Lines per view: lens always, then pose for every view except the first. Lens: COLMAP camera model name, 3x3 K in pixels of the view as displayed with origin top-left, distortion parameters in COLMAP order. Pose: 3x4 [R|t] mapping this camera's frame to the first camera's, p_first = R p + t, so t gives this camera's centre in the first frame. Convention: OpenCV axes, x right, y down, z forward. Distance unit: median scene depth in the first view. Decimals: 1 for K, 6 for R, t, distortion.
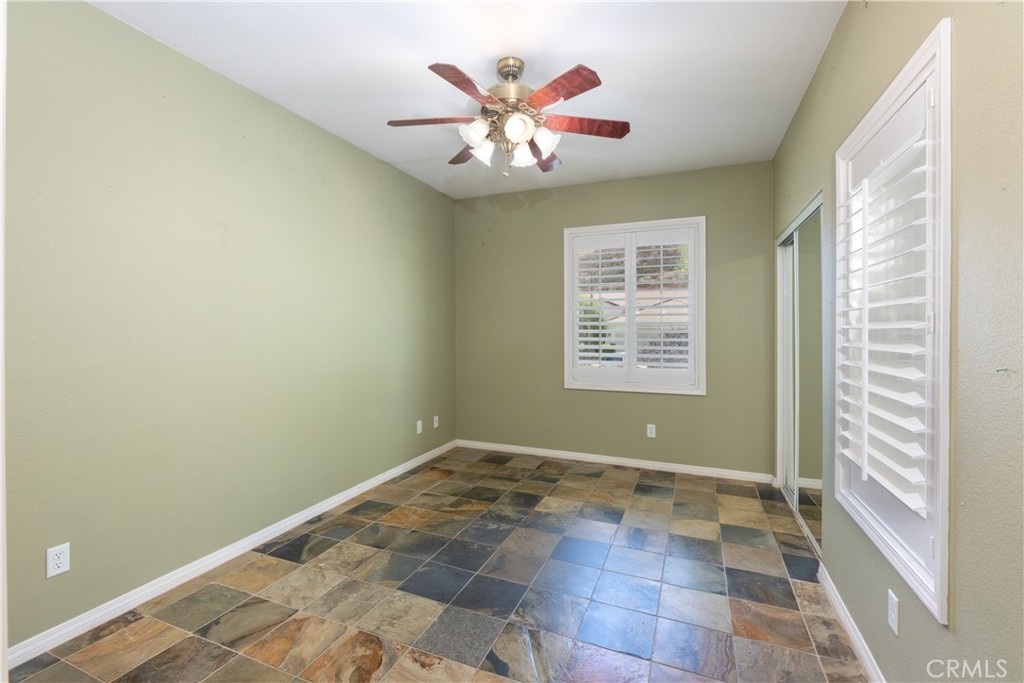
lens RADIAL K [[463.9, 0, 508.9], [0, 463.9, 332.5], [0, 0, 1]] dist [0.001555, 0.000347]
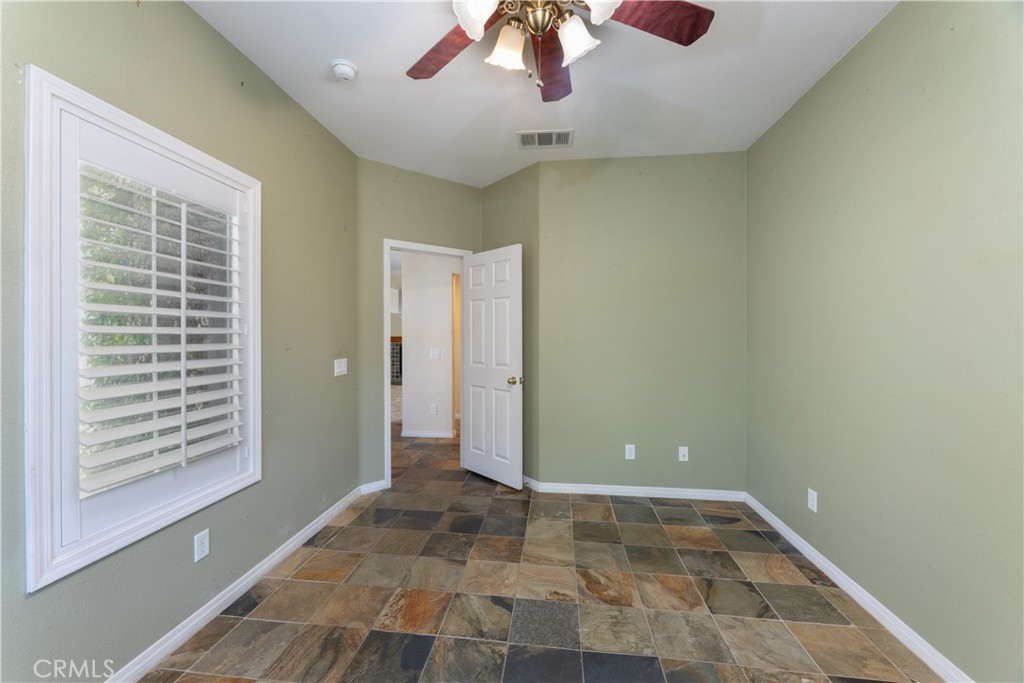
lens RADIAL K [[419.3, 0, 510.9], [0, 419.3, 342.6], [0, 0, 1]] dist [-0.001038, -0.000992]
pose [[-0.964488, 0.006559, -0.264046, 0.219958], [0.000394, 0.999726, 0.023393, -0.012657], [0.264127, 0.022459, -0.964226, 1.869519]]
